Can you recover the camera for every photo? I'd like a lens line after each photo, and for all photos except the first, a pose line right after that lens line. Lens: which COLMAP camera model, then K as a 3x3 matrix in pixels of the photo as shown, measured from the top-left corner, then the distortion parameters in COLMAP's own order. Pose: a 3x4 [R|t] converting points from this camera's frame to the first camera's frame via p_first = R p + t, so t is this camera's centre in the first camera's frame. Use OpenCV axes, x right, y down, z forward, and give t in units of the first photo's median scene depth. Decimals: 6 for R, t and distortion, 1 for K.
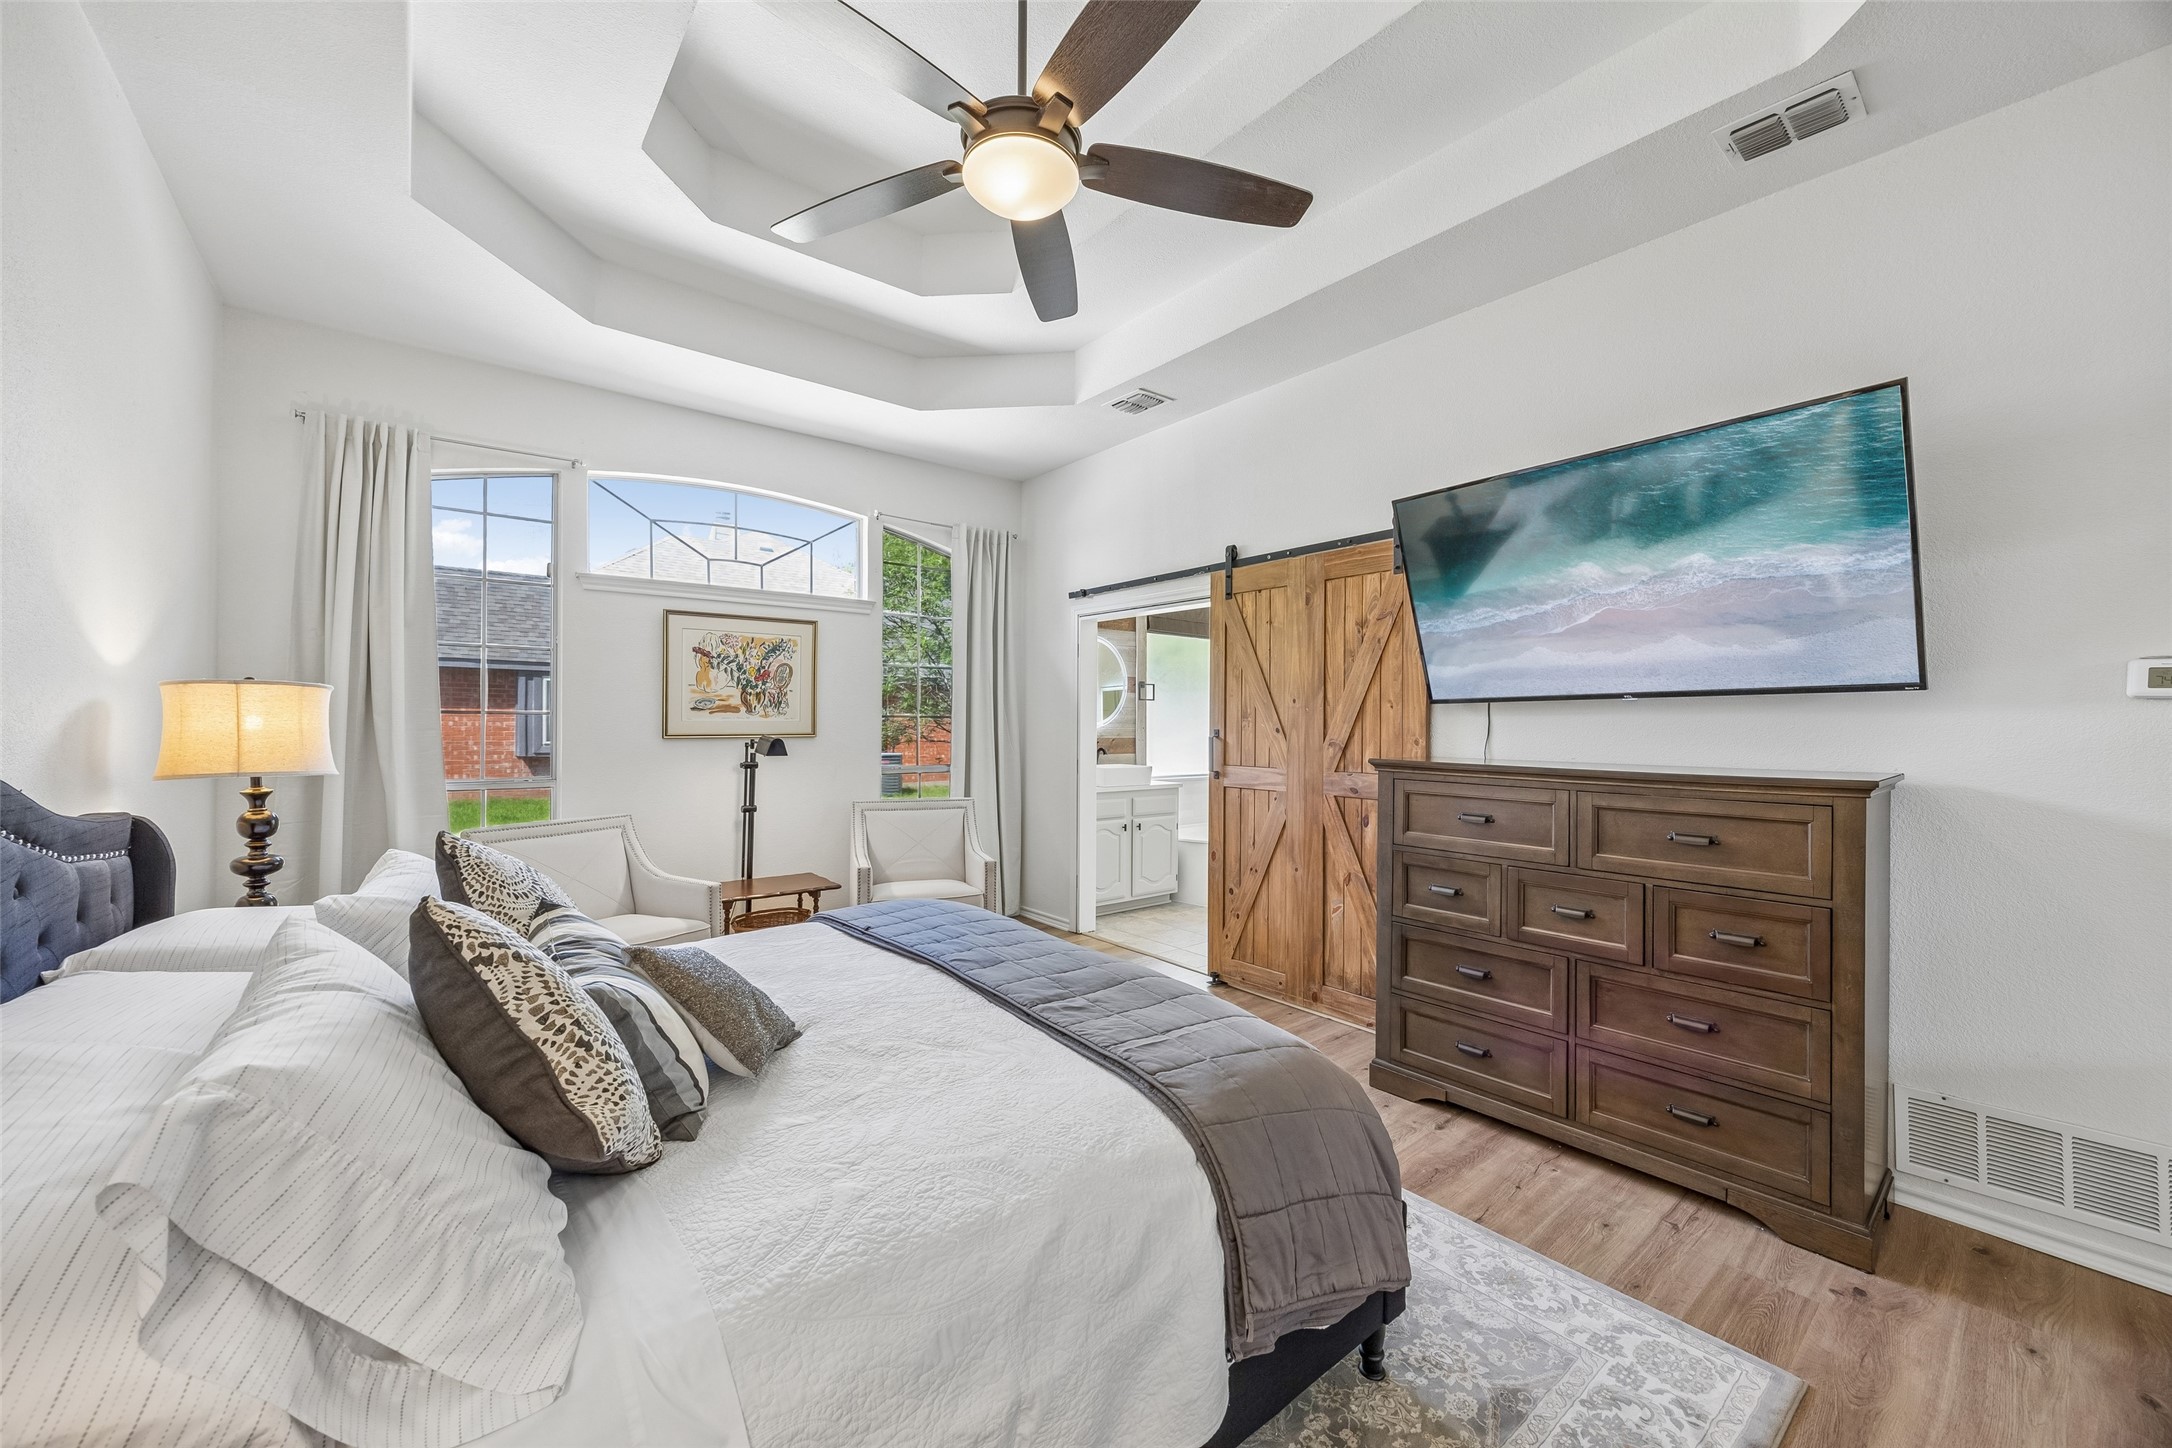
lens RADIAL K [[839.1, 0, 1099.7], [0, 839.1, 716.0], [0, 0, 1]] dist [0.002458, 0.000207]
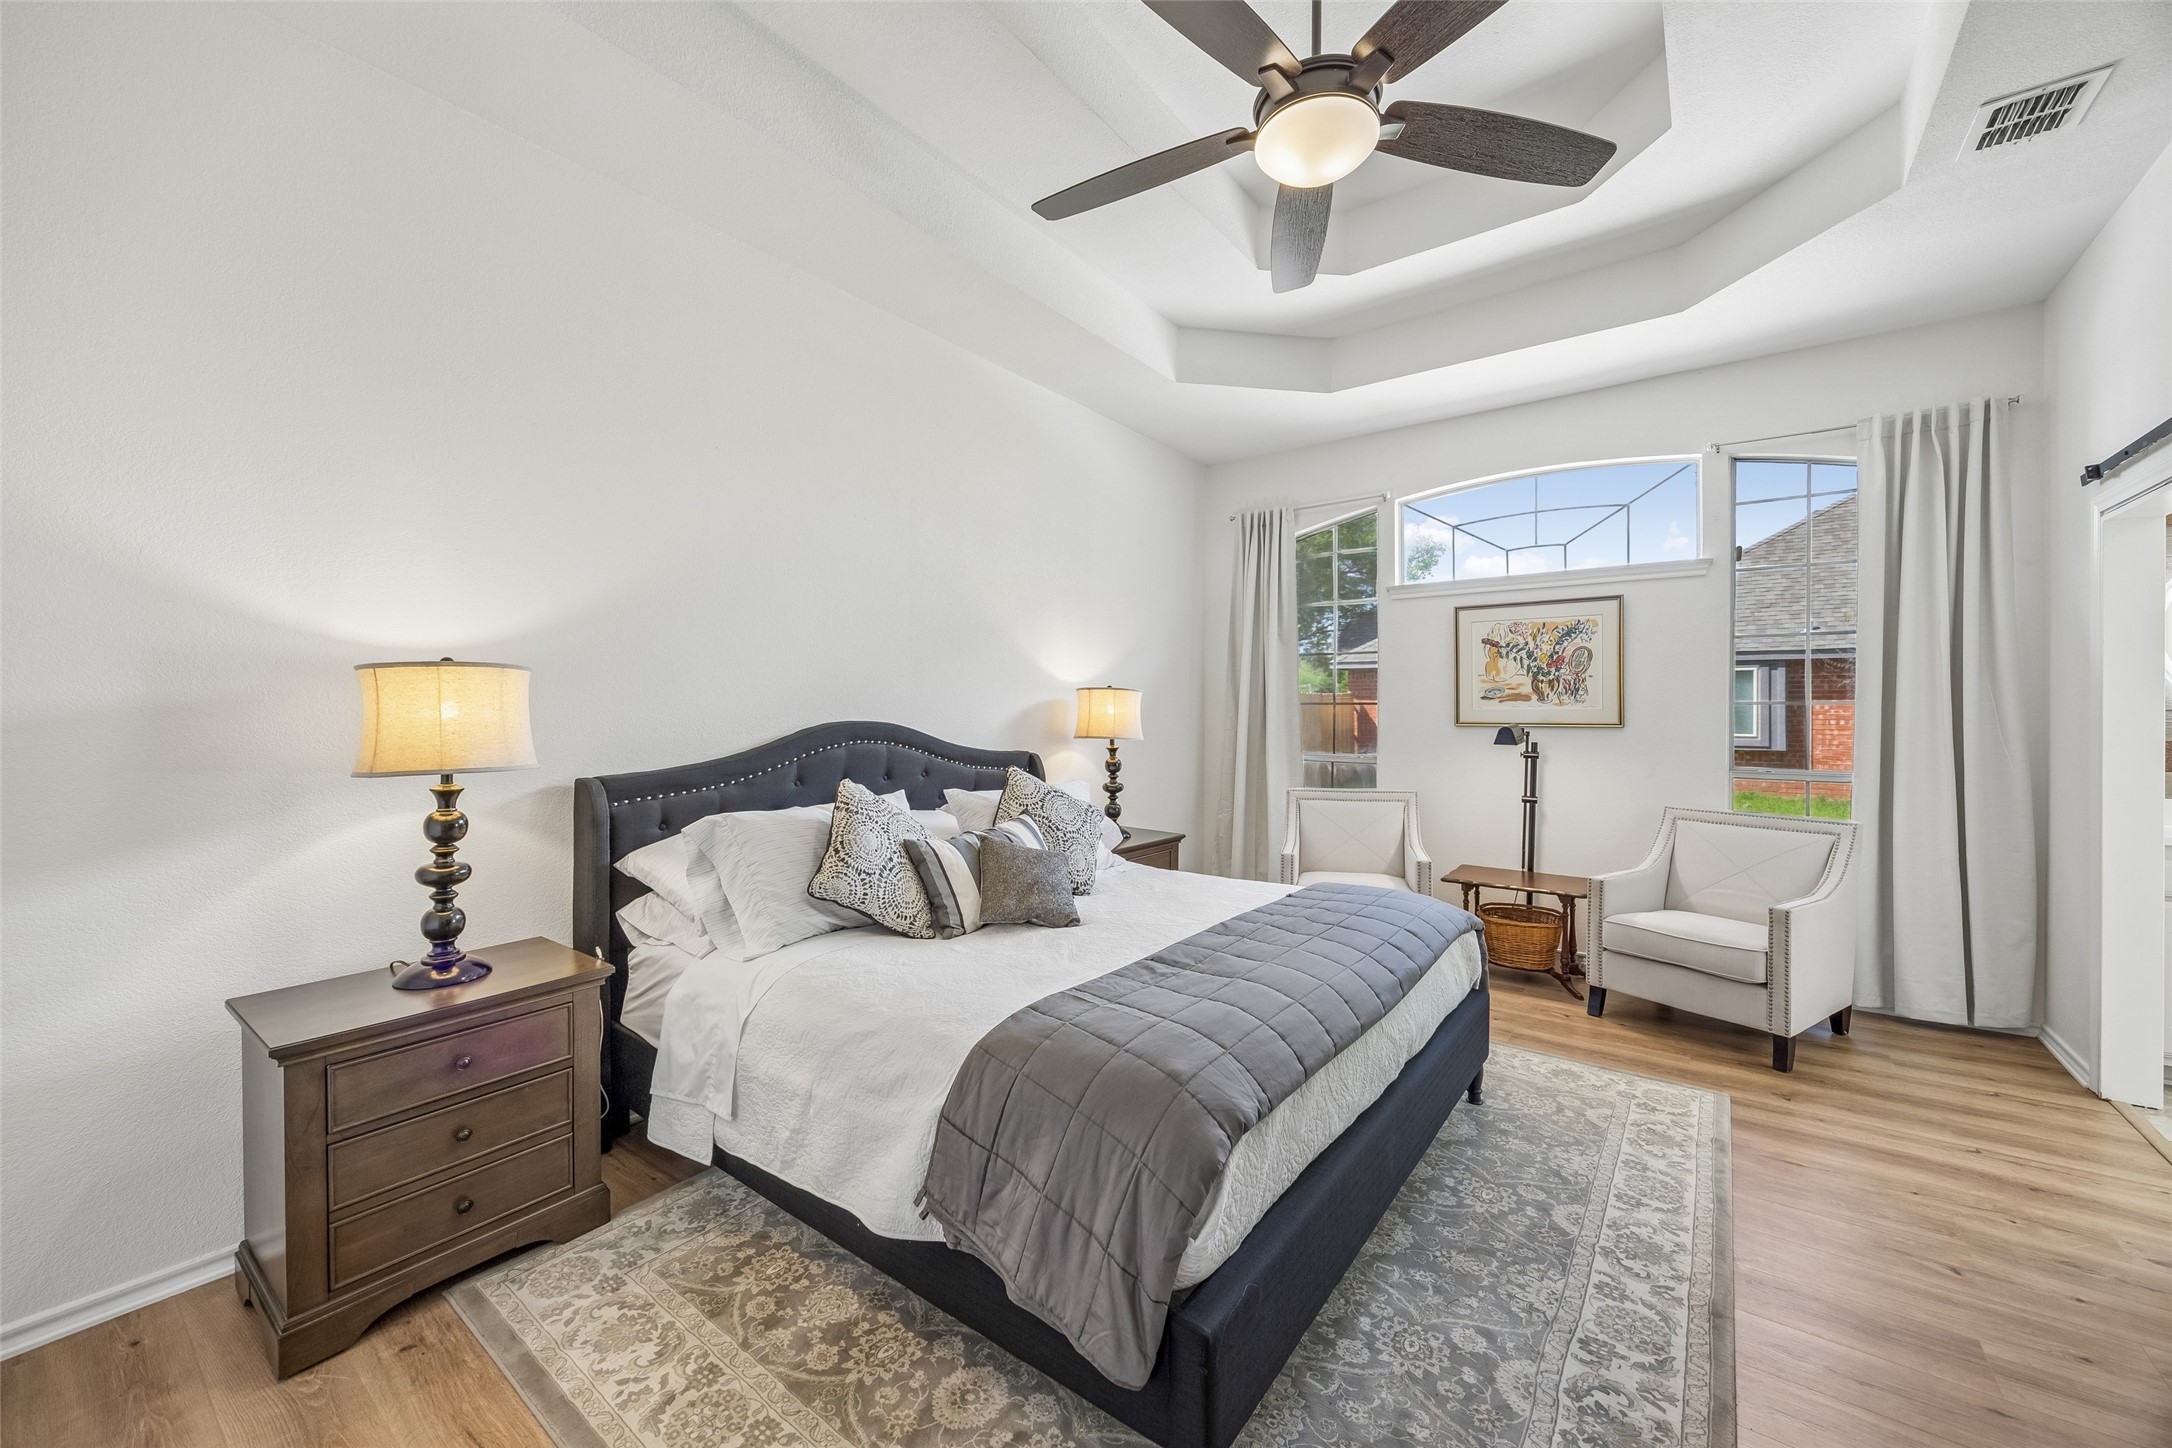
lens RADIAL K [[837.3, 0, 1082.6], [0, 837.3, 708.5], [0, 0, 1]] dist [0.000206, 0.000011]
pose [[0.225181, -0.003739, -0.974310, 0.407788], [0.005066, 0.999984, -0.002667, 0.004727], [0.974304, -0.004335, 0.225197, 0.272239]]
